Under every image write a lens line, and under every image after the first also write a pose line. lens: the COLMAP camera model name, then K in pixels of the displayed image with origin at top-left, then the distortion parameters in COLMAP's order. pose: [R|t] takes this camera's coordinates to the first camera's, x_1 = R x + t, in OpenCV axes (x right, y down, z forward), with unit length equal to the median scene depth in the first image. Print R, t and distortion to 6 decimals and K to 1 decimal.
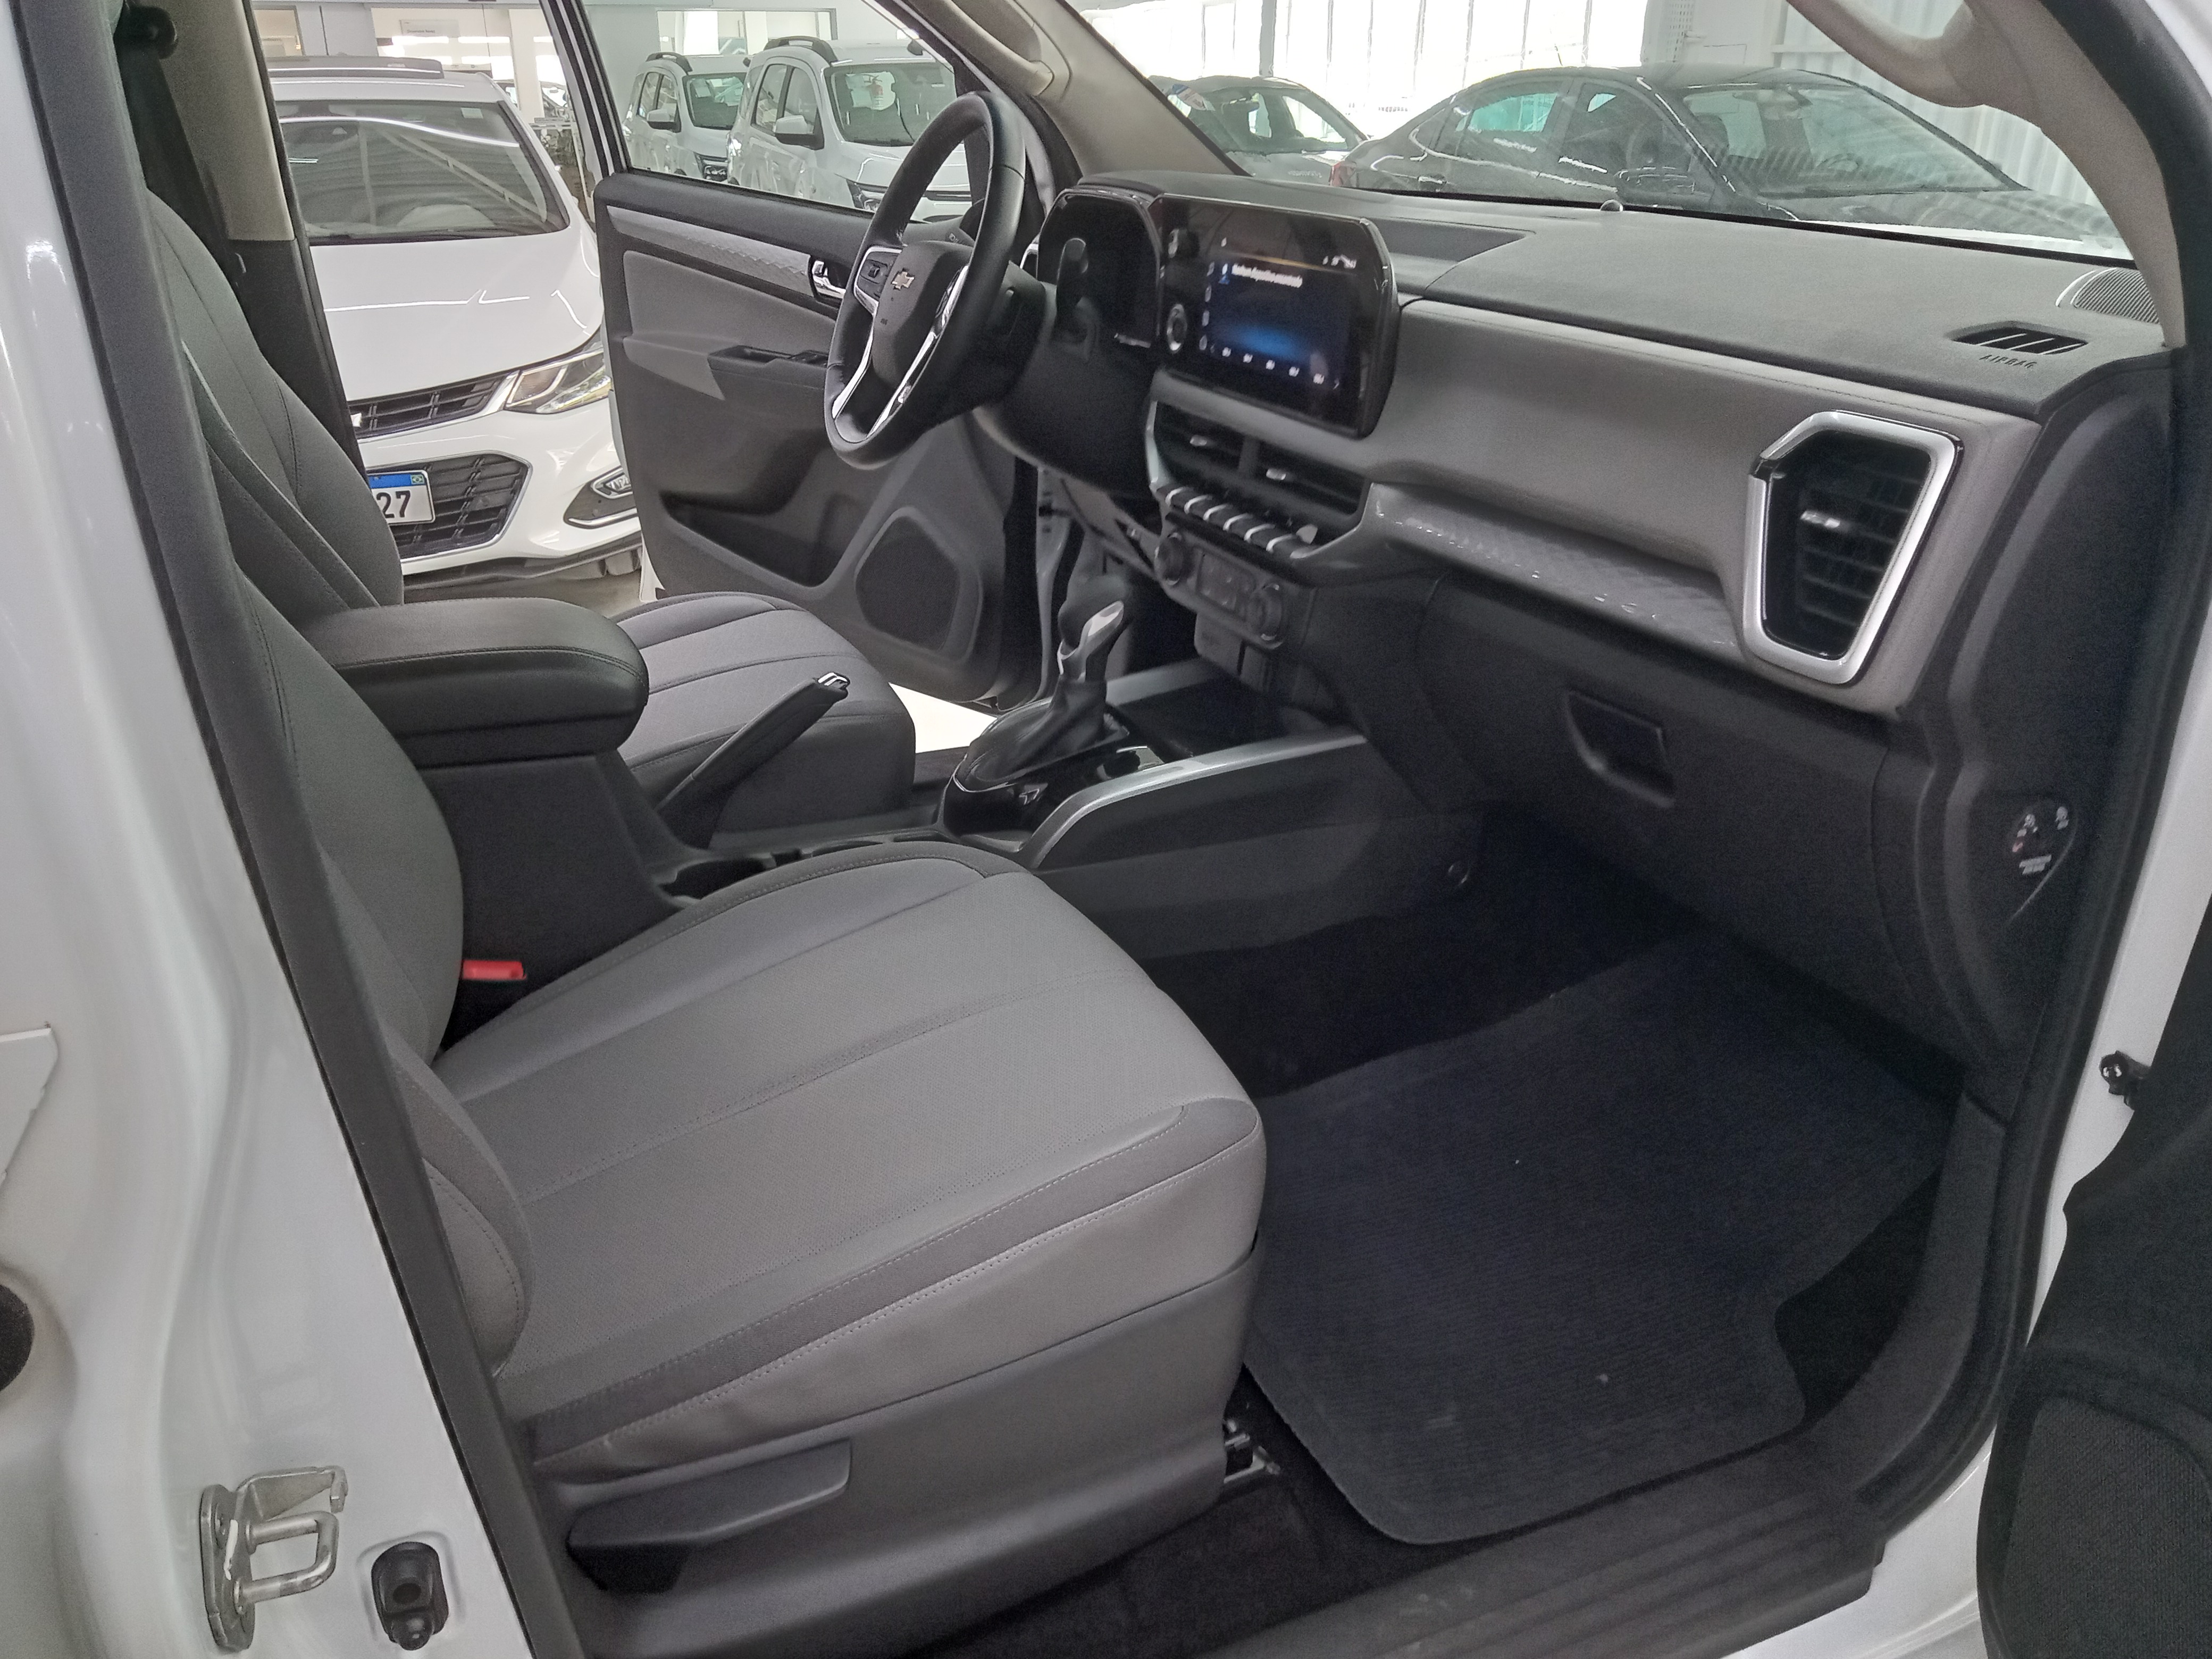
lens RADIAL K [[1624.6, 0, 1096.5], [0, 1624.6, 839.8], [0, 0, 1]] dist [0.096367, -0.167898]
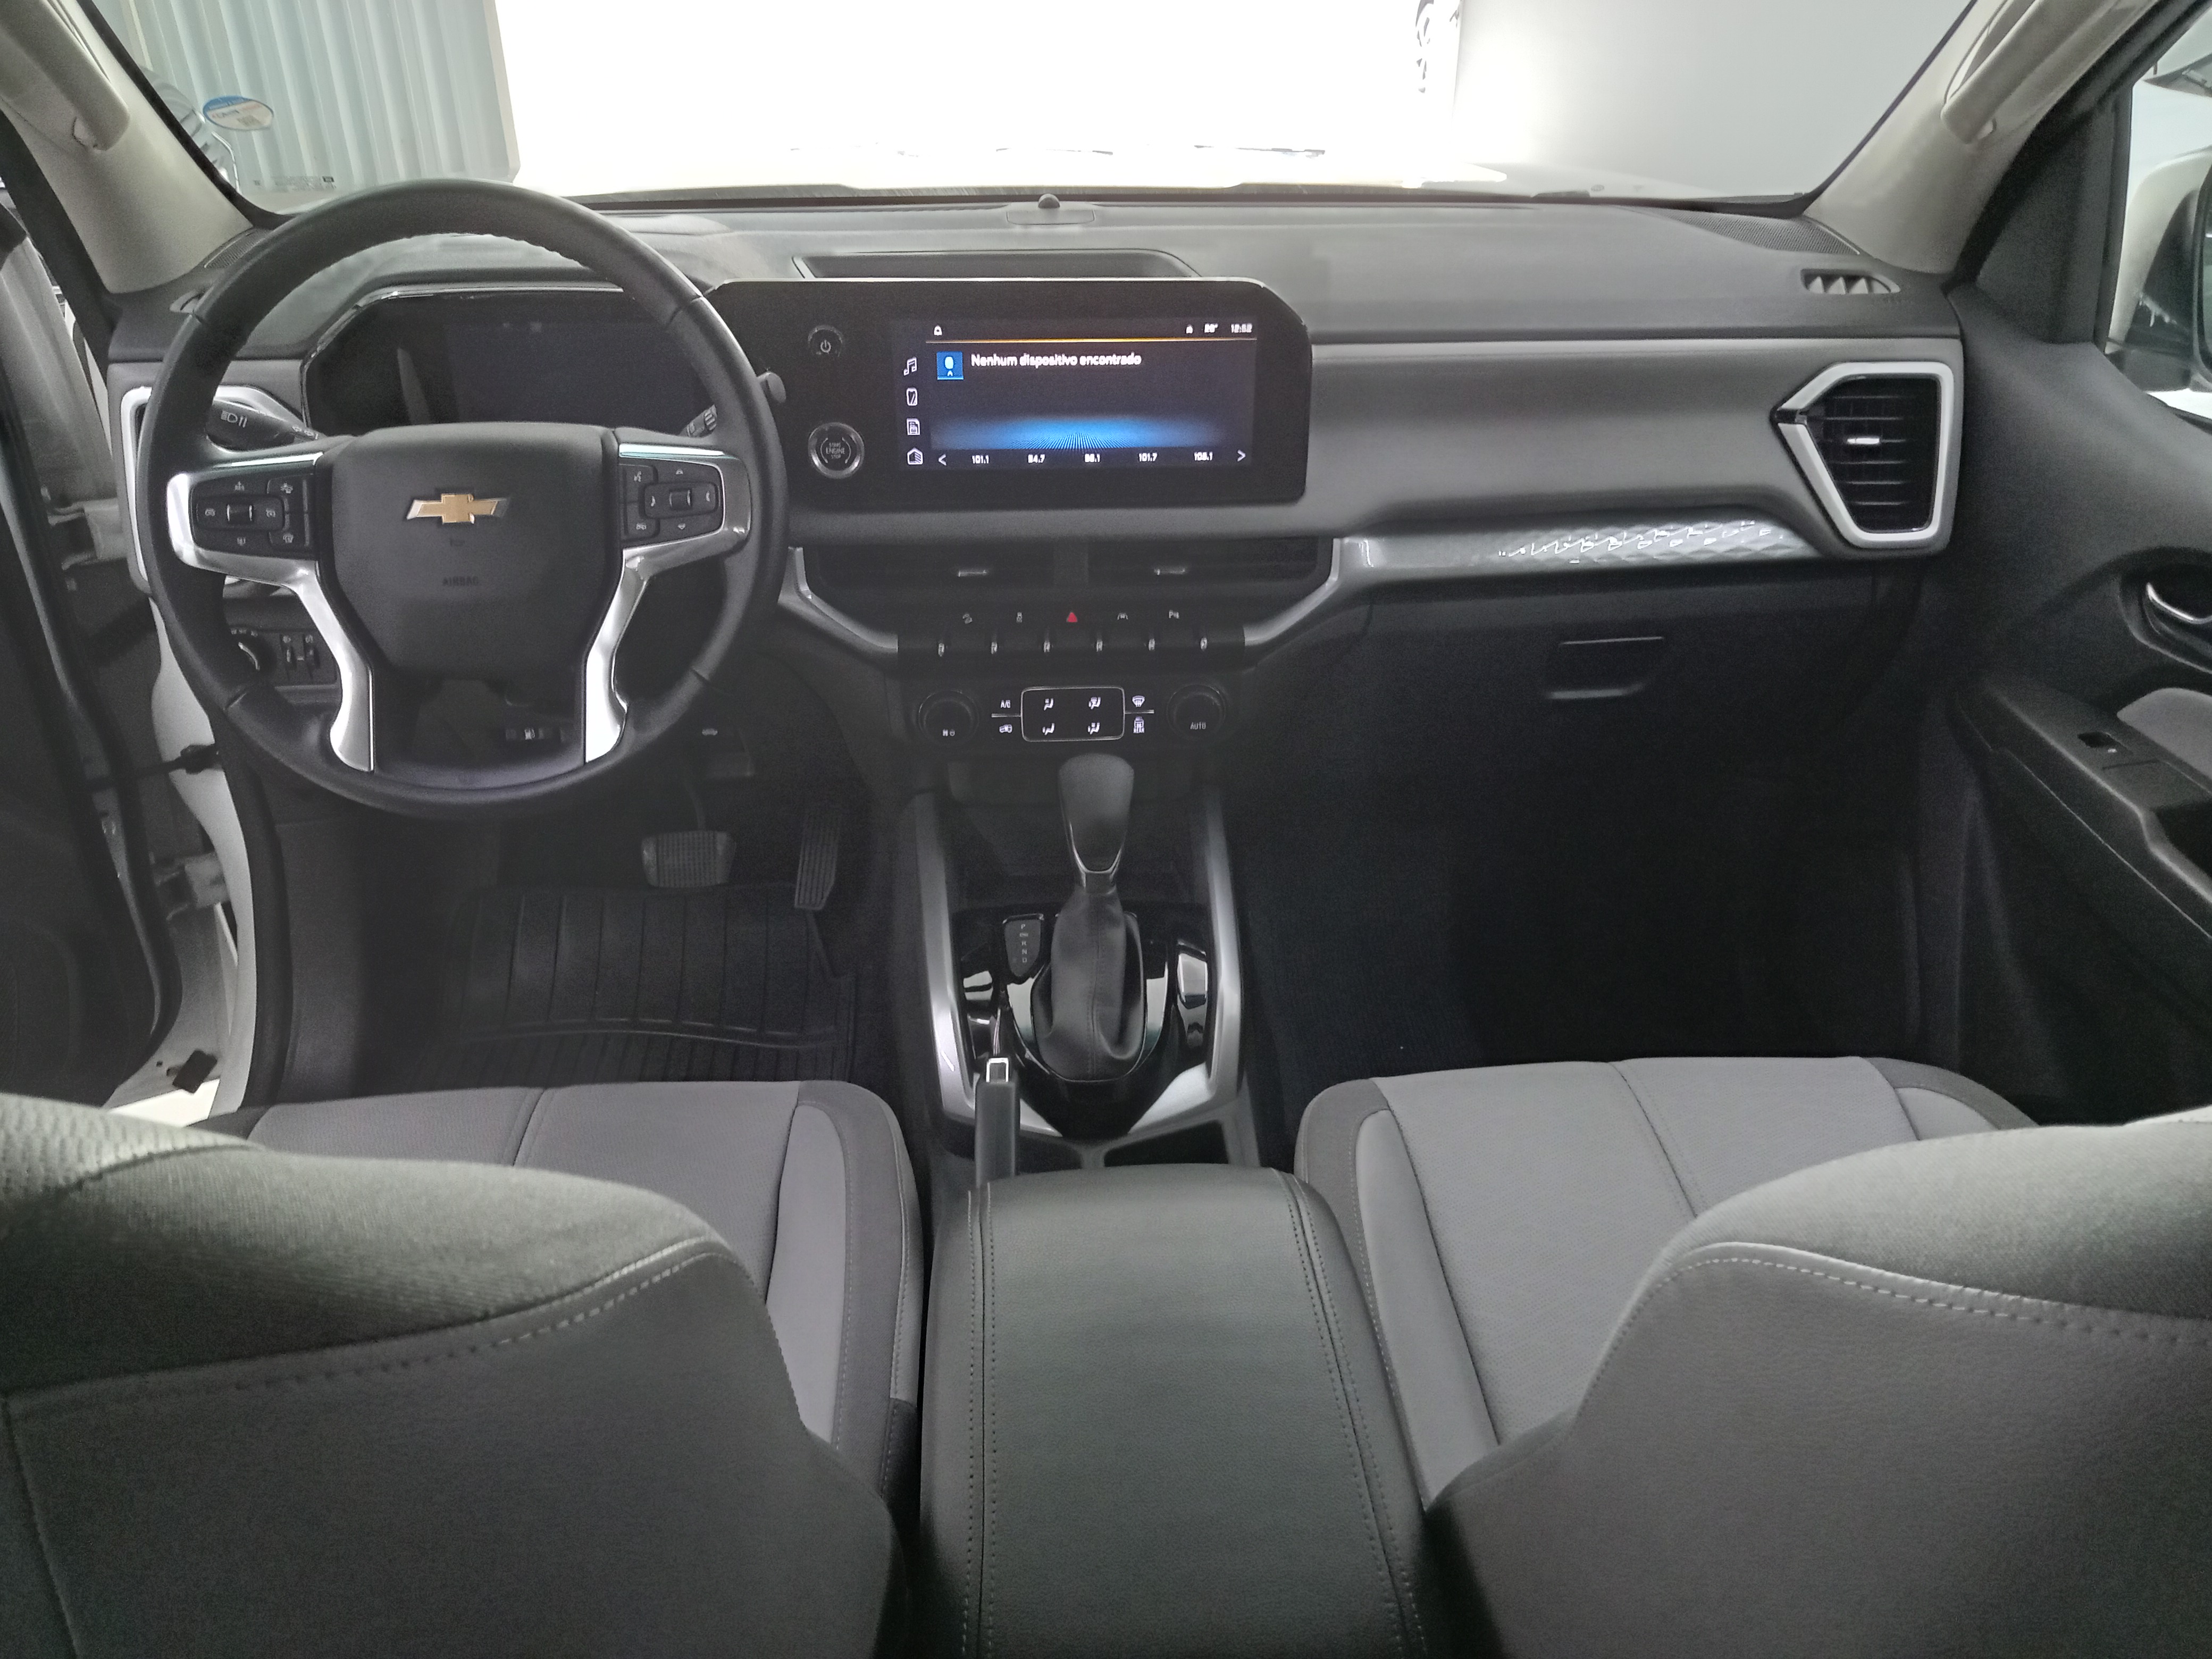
lens RADIAL K [[1624.6, 0, 1096.5], [0, 1624.6, 839.8], [0, 0, 1]] dist [0.096367, -0.167898]
pose [[0.324779, -0.474603, 0.818090, -0.717698], [0.386125, 0.856148, 0.343391, -0.427703], [-0.863381, 0.204358, 0.461315, 0.667014]]
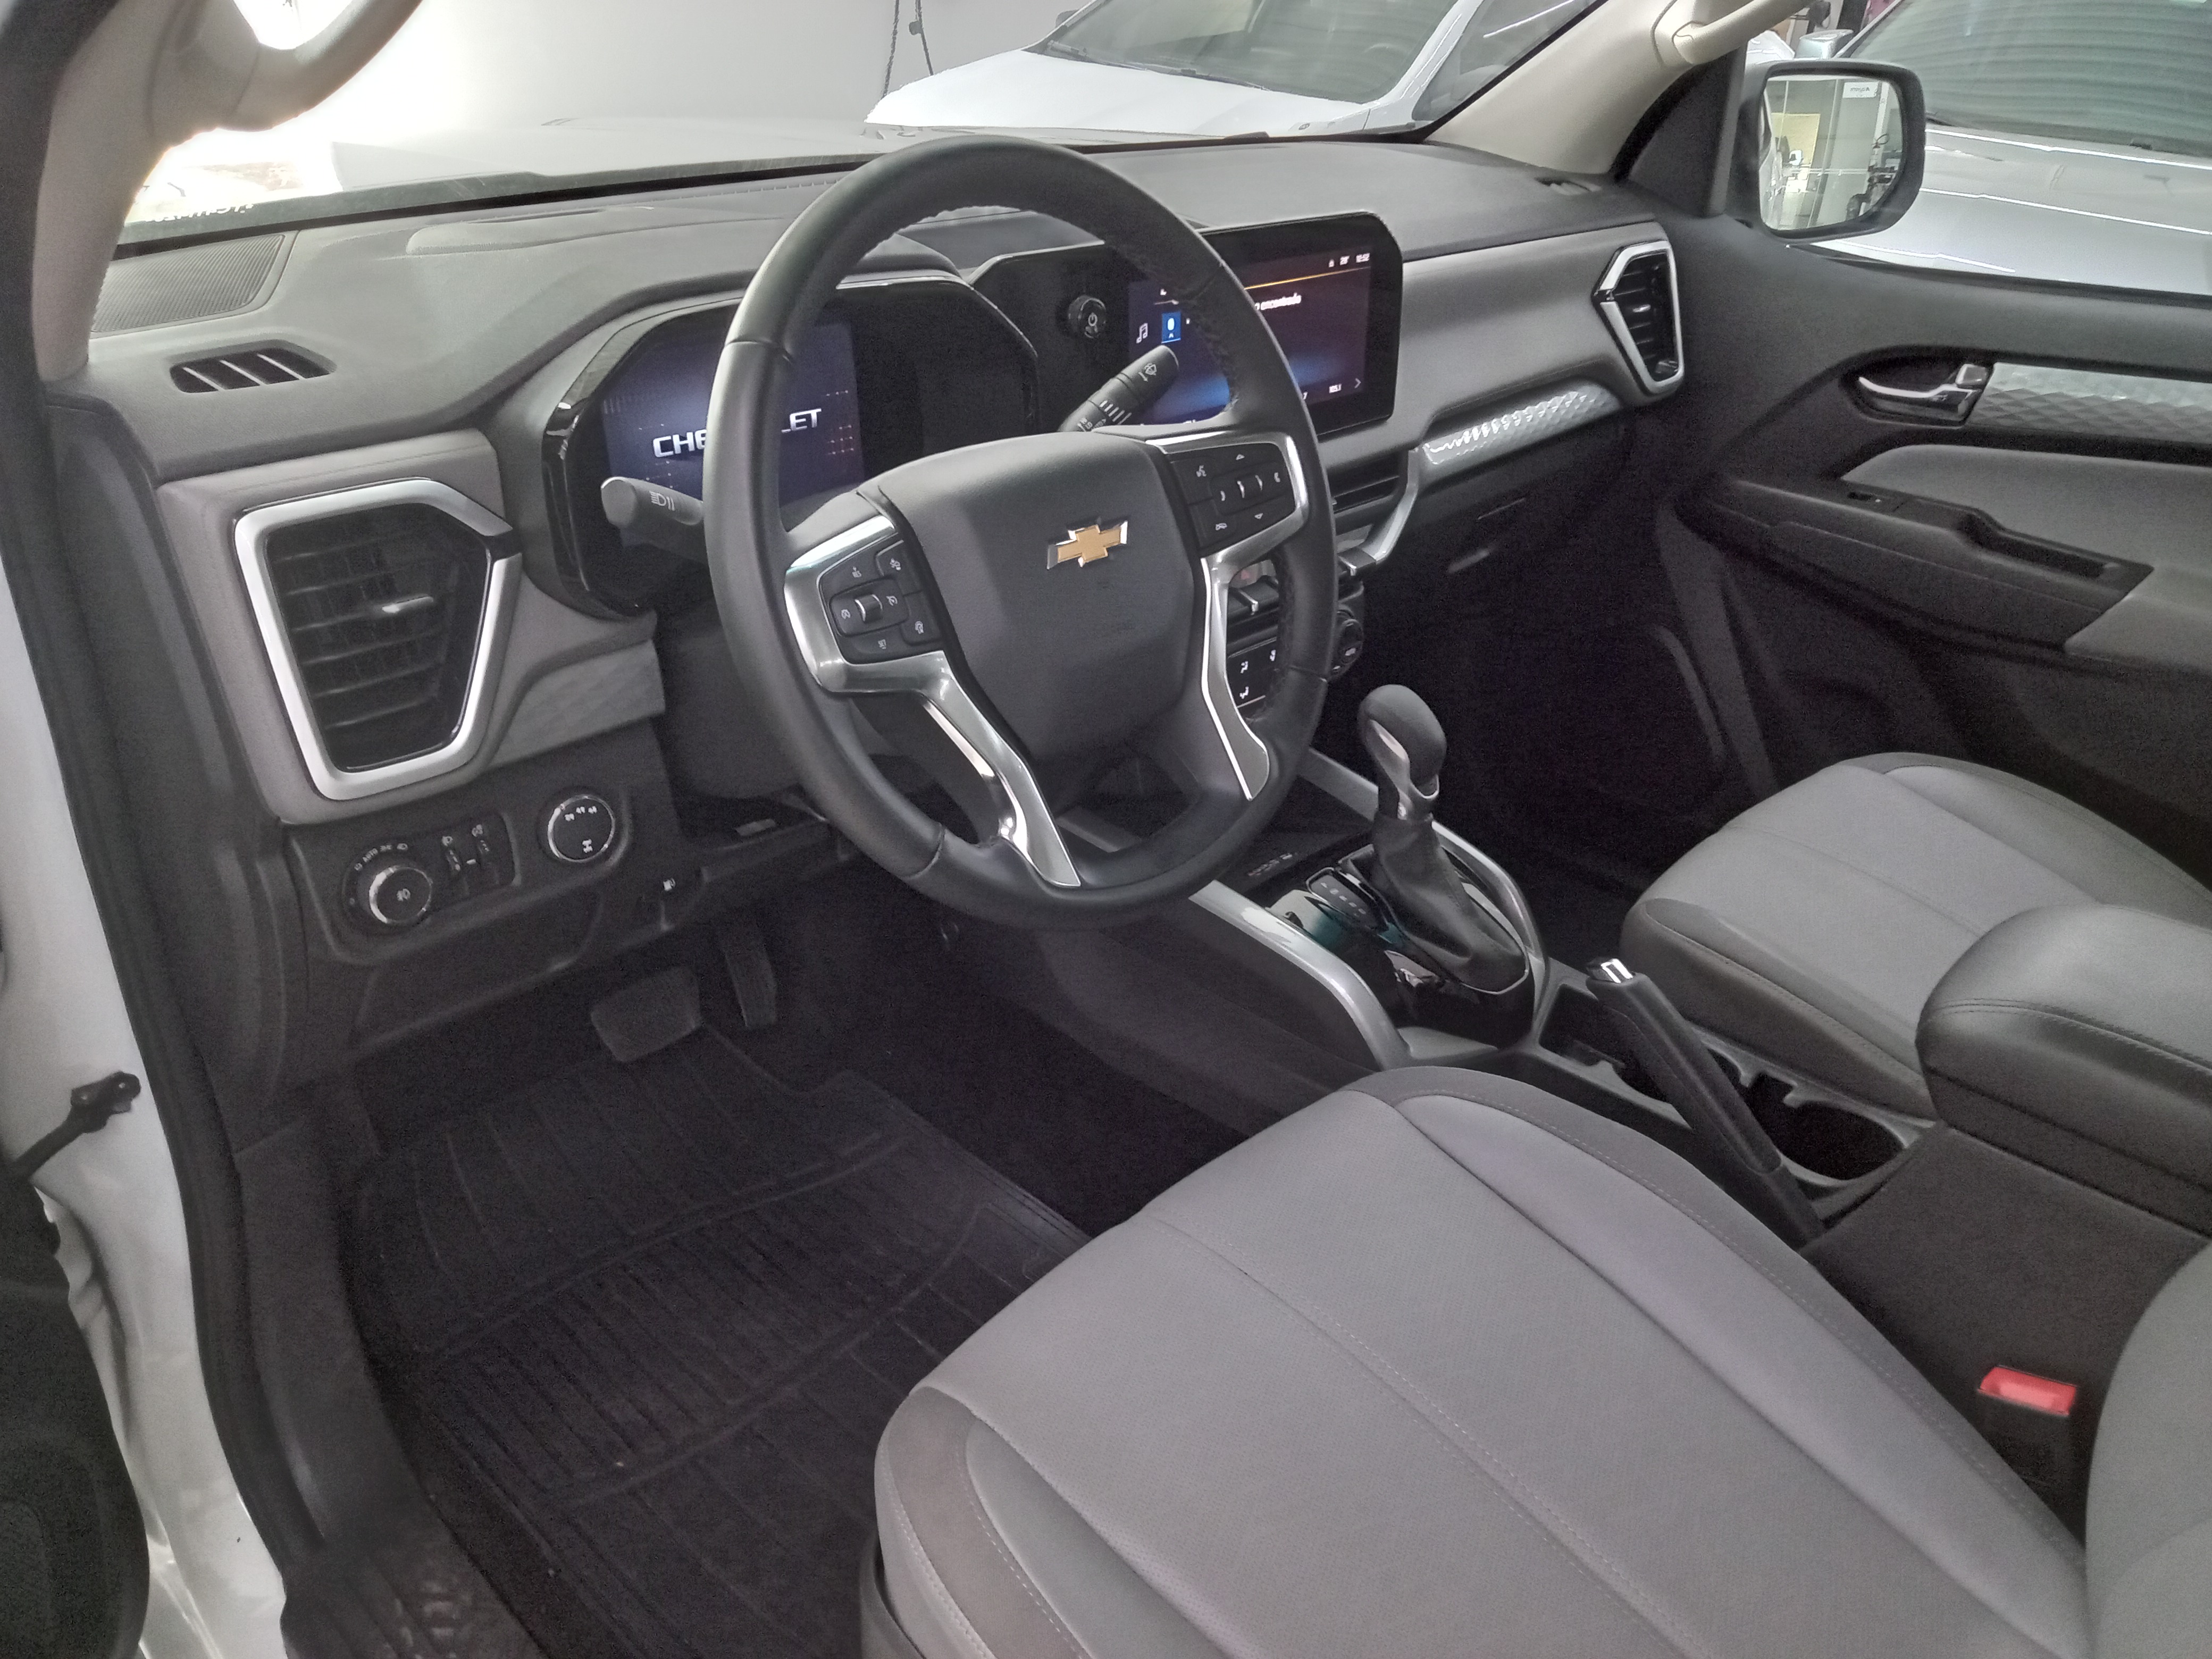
lens RADIAL K [[1624.6, 0, 1096.5], [0, 1624.6, 839.8], [0, 0, 1]] dist [0.096367, -0.167898]
pose [[-0.368826, -0.468501, 0.802792, -0.669394], [0.349240, 0.730551, 0.586793, -0.677505], [-0.861393, 0.496792, -0.105827, 1.325359]]
